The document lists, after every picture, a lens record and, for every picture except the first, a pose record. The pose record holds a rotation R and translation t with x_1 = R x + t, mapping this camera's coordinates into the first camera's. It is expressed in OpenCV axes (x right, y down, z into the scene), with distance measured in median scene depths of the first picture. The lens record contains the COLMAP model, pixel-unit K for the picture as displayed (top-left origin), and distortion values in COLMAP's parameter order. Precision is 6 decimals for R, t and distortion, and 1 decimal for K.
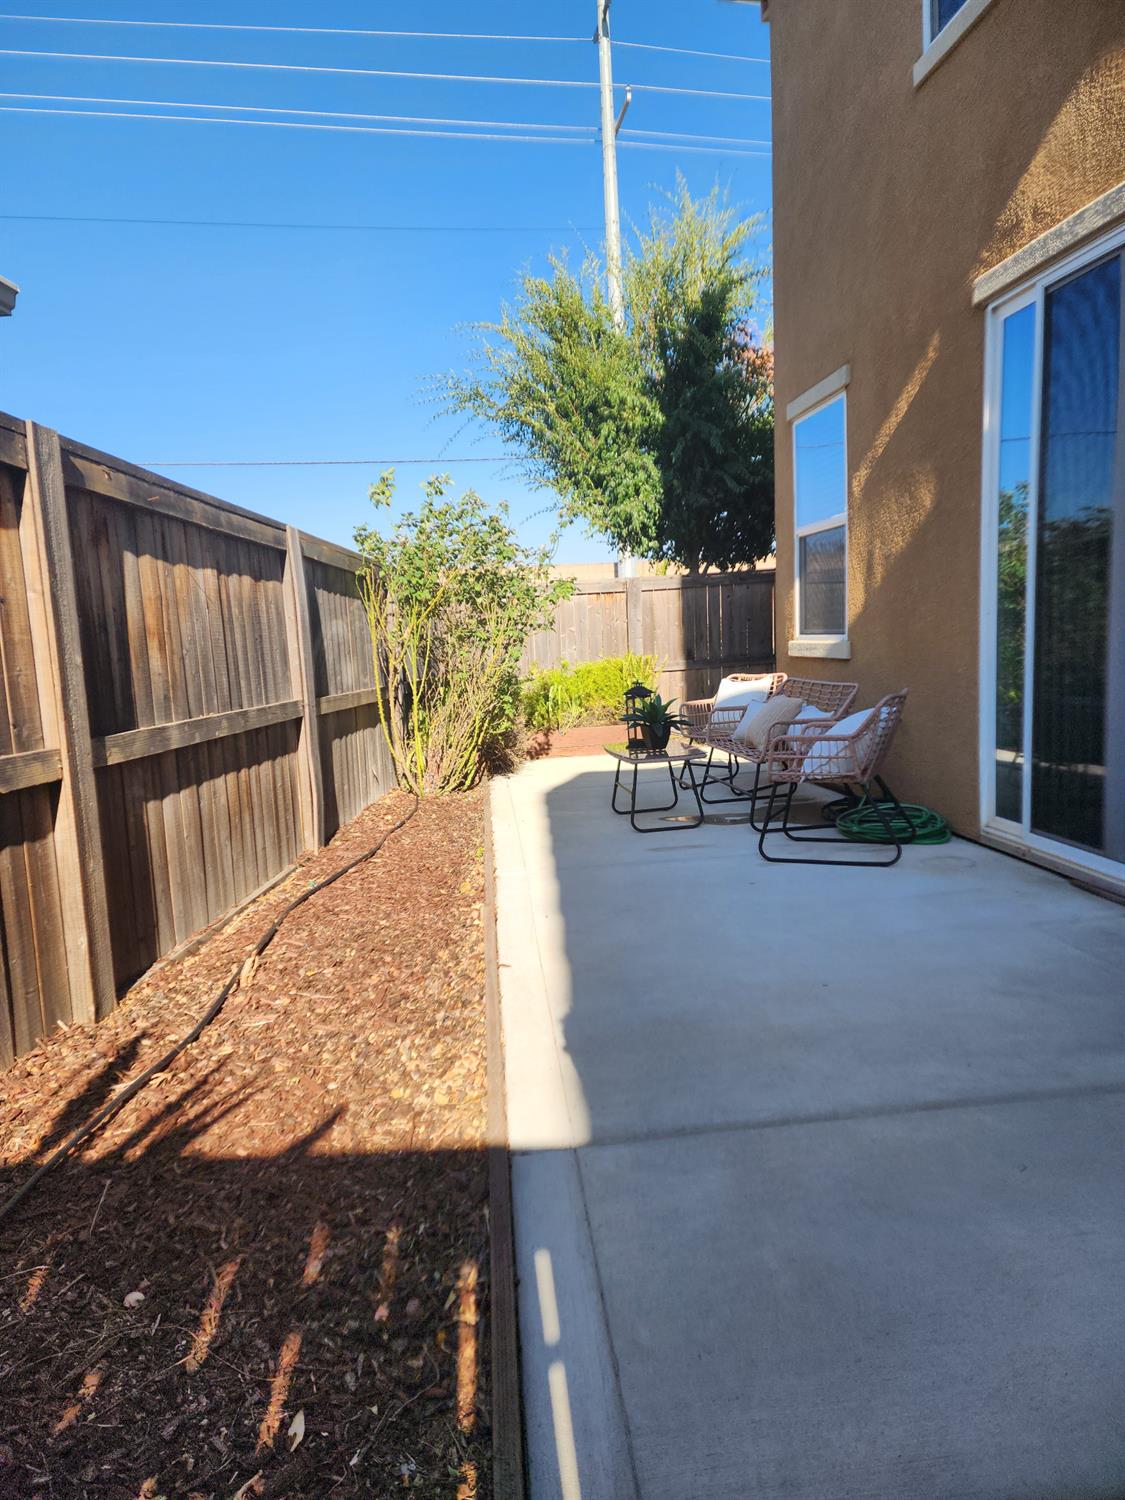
lens RADIAL K [[990.1, 0, 562.5], [0, 990.1, 750.0], [0, 0, 1]] dist [0.050208, -0.054465]
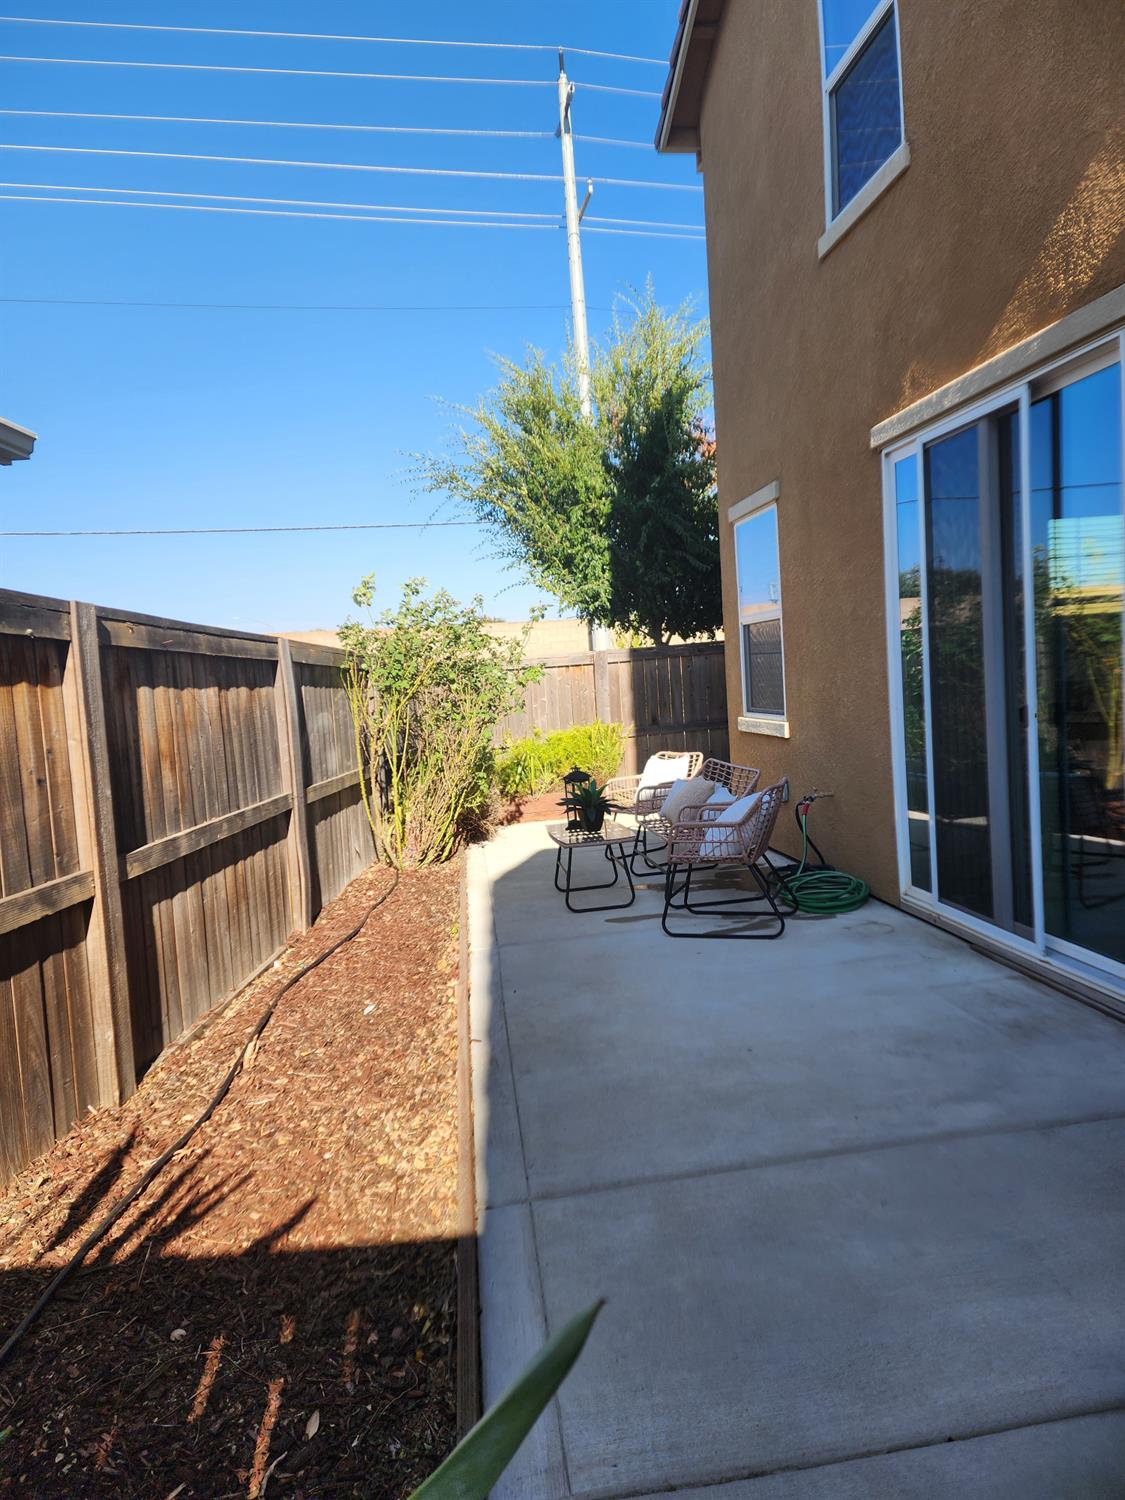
lens RADIAL K [[987.0, 0, 582.5], [0, 987.0, 726.9], [0, 0, 1]] dist [0.046232, -0.056373]
pose [[0.999015, -0.018725, 0.040217, 0.028790], [0.021355, 0.997592, -0.065981, -0.073053], [-0.038885, 0.066775, 0.997010, -0.188858]]
